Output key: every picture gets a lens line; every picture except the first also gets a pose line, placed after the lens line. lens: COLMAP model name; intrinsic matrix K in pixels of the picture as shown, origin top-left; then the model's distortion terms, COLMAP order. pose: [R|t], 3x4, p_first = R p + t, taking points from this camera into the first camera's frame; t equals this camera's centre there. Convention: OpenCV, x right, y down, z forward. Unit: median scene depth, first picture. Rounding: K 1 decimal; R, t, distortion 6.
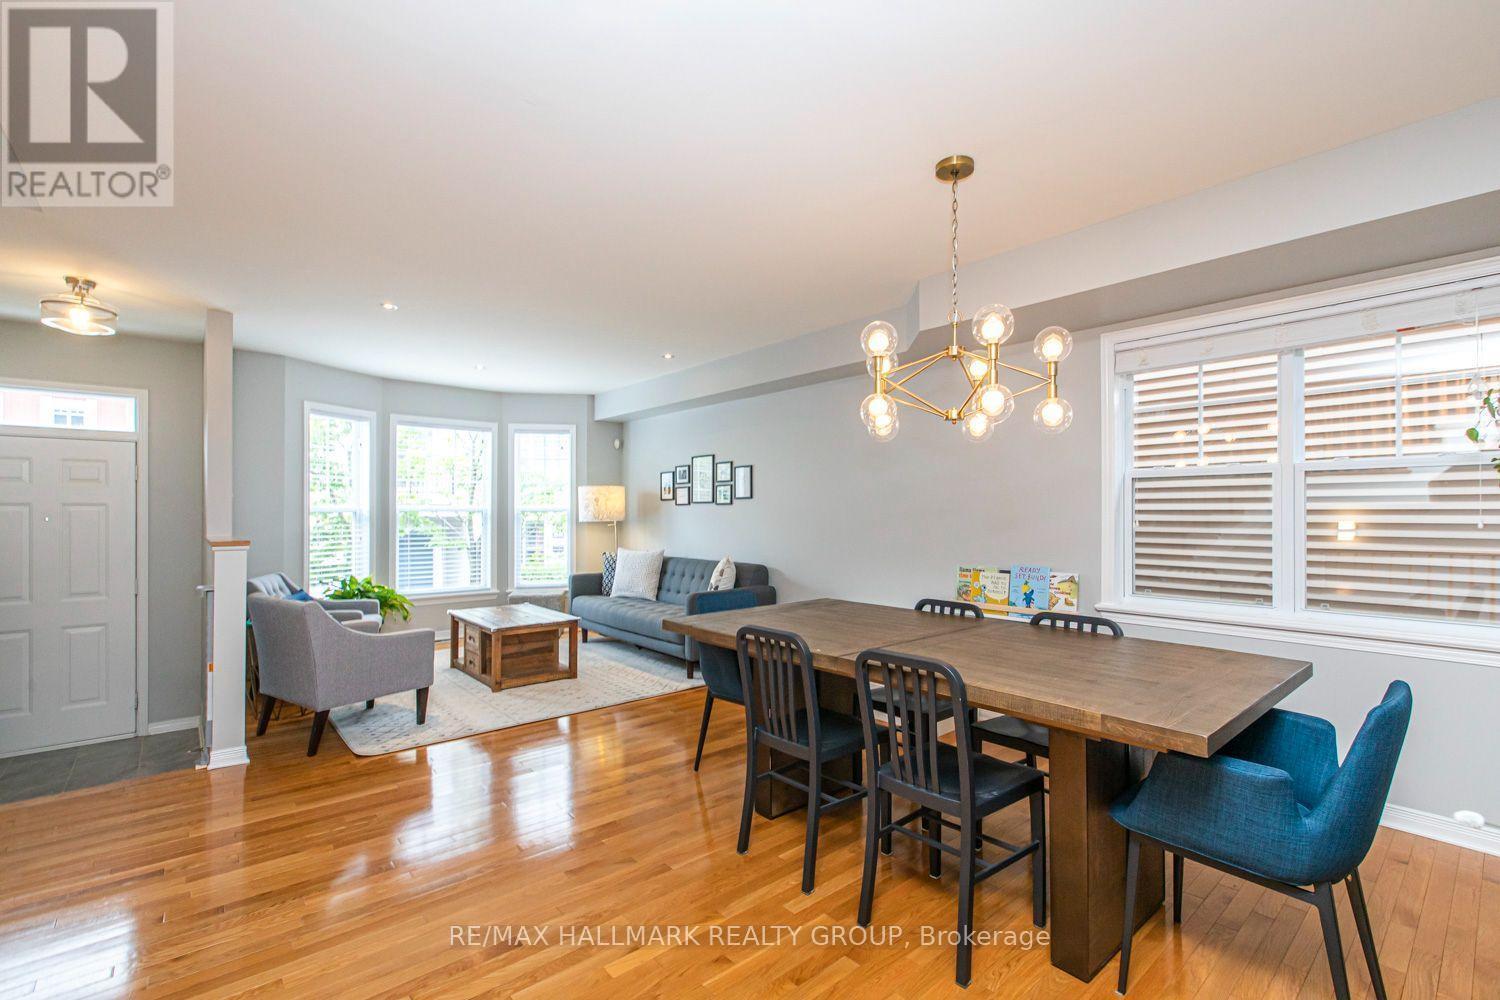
lens RADIAL K [[646.7, 0, 733.7], [0, 646.7, 508.2], [0, 0, 1]] dist [0.001084, 0.007276]
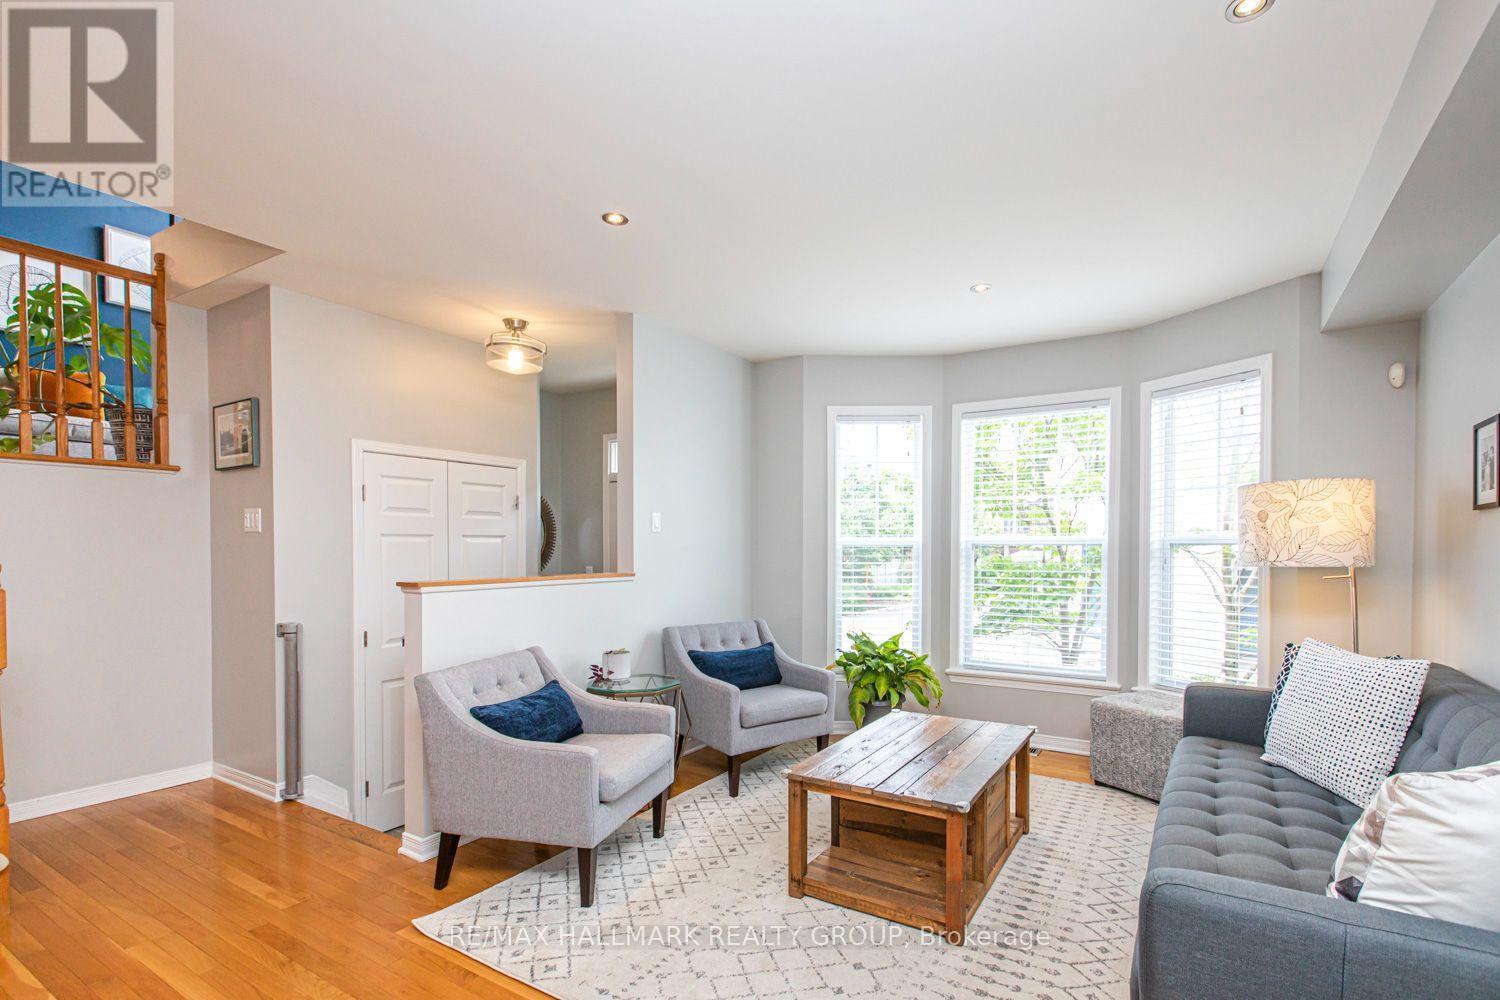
lens RADIAL K [[678.7, 0, 826.0], [0, 678.7, 556.8], [0, 0, 1]] dist [0.001949, 0.000144]
pose [[0.362921, 0.013703, -0.931719, 0.102303], [0.005991, 0.999837, 0.017038, 0.004902], [0.931801, -0.011766, 0.362779, 0.615805]]
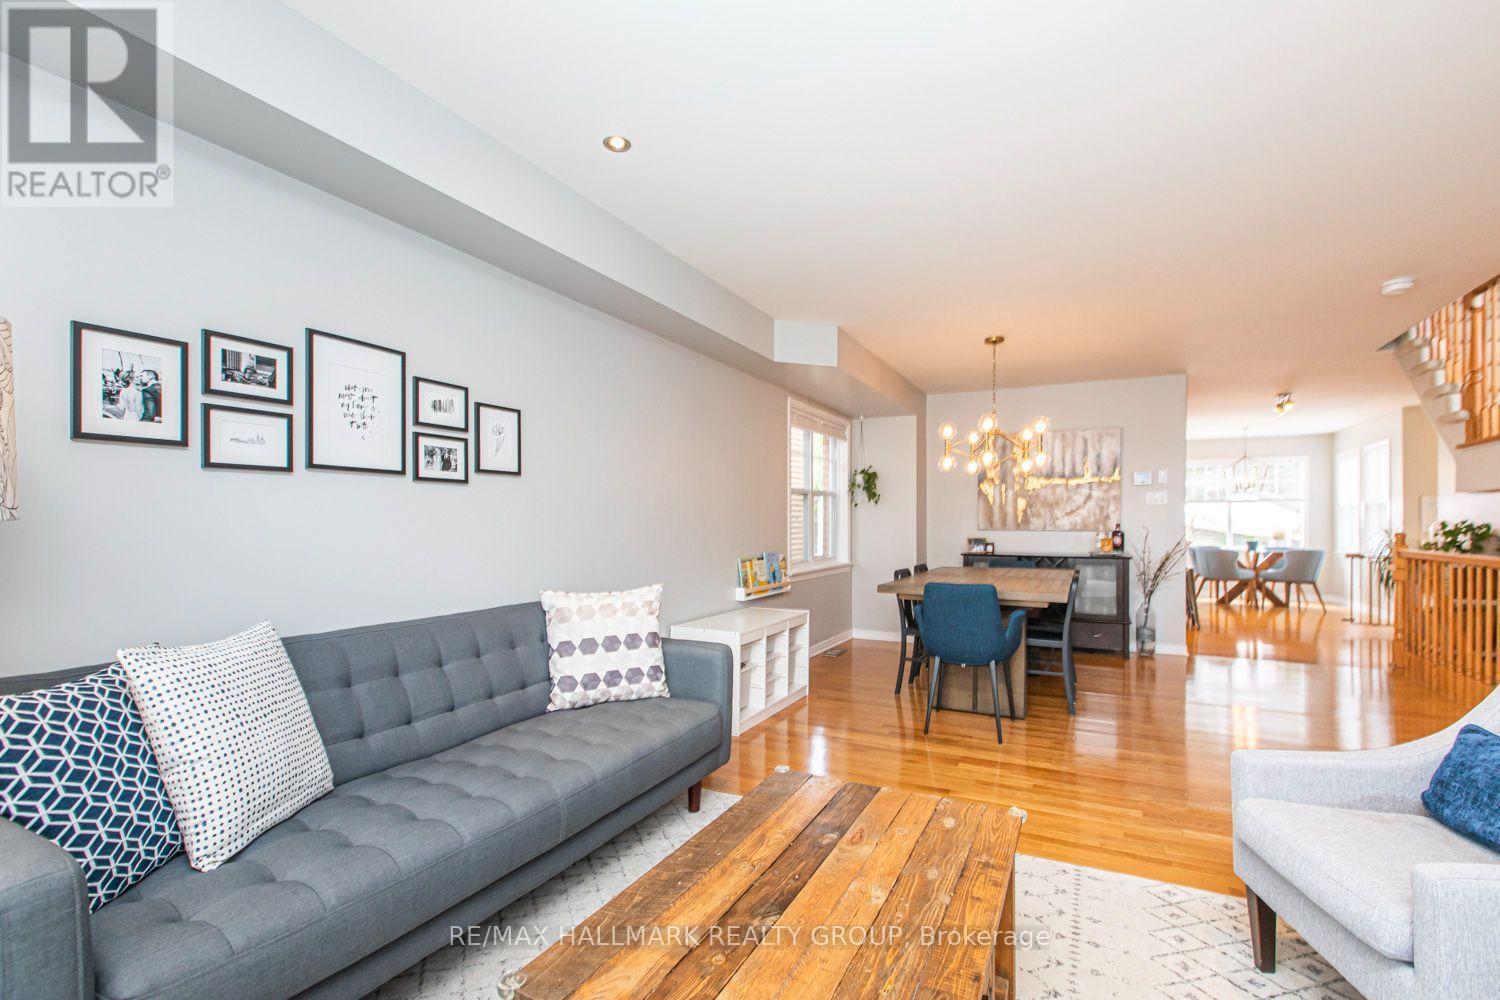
lens RADIAL K [[663.2, 0, 745.6], [0, 663.2, 517.6], [0, 0, 1]] dist [-0.000961, -0.000621]
pose [[-0.385963, 0.005505, 0.922498, -0.473452], [-0.008524, 0.999918, -0.009533, 0.019593], [-0.922475, -0.011543, -0.385885, 0.940970]]
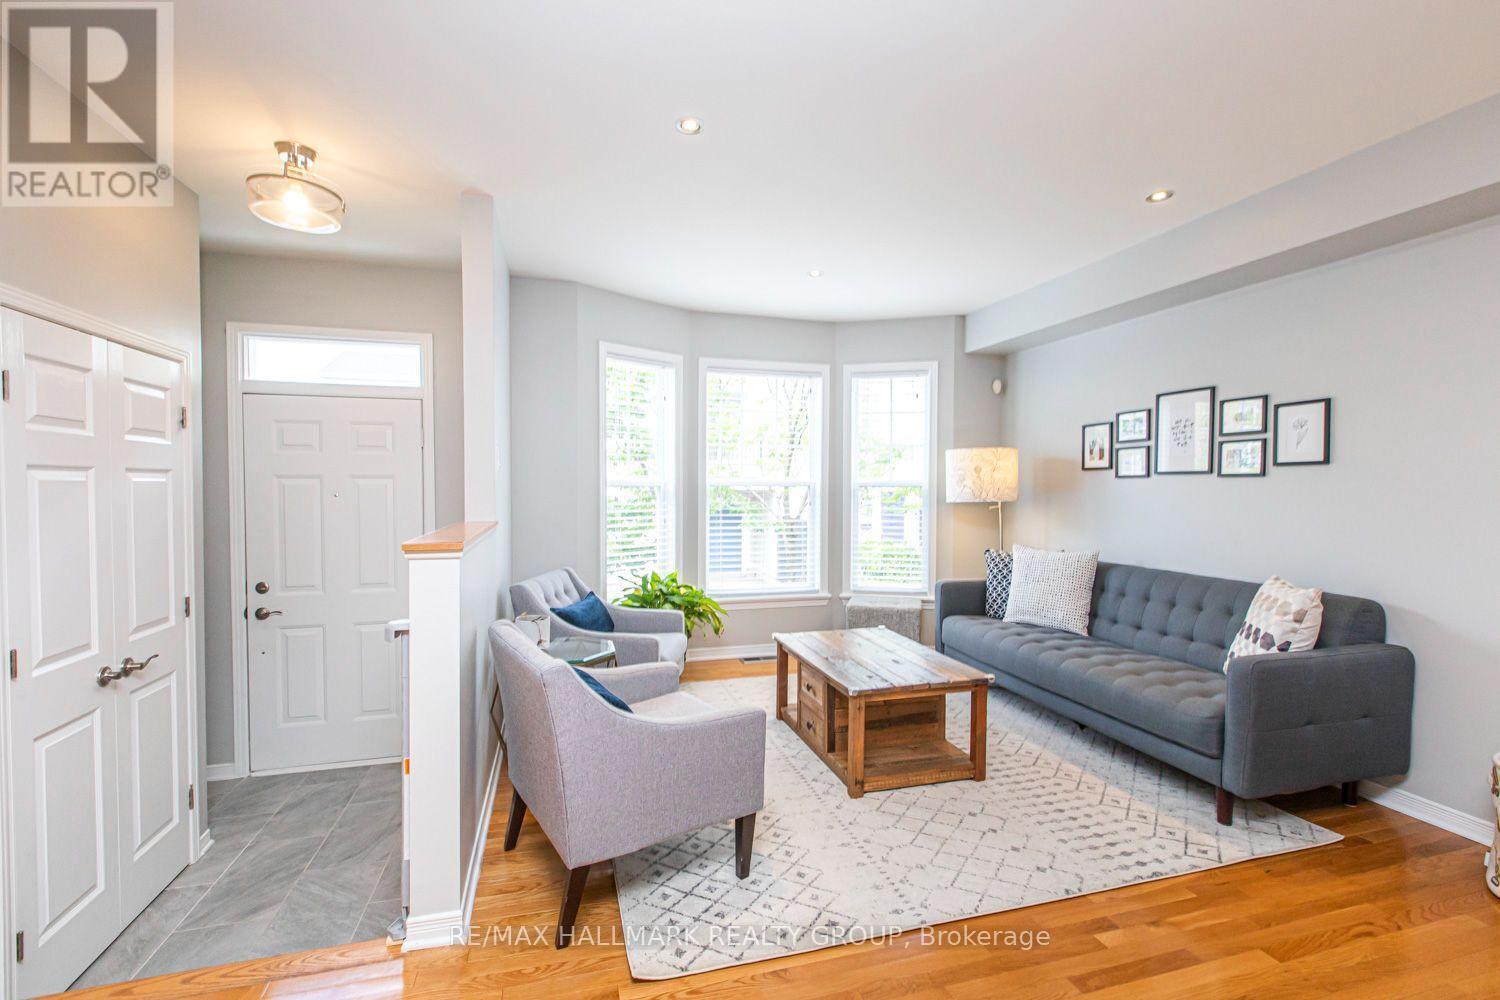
lens RADIAL K [[663.9, 0, 759.1], [0, 663.9, 503.2], [0, 0, 1]] dist [0.001182, -0.000242]
pose [[0.918928, 0.015216, -0.394131, -0.159393], [-0.002247, 0.999441, 0.033345, -0.000596], [0.394418, -0.029756, 0.918449, 0.313611]]
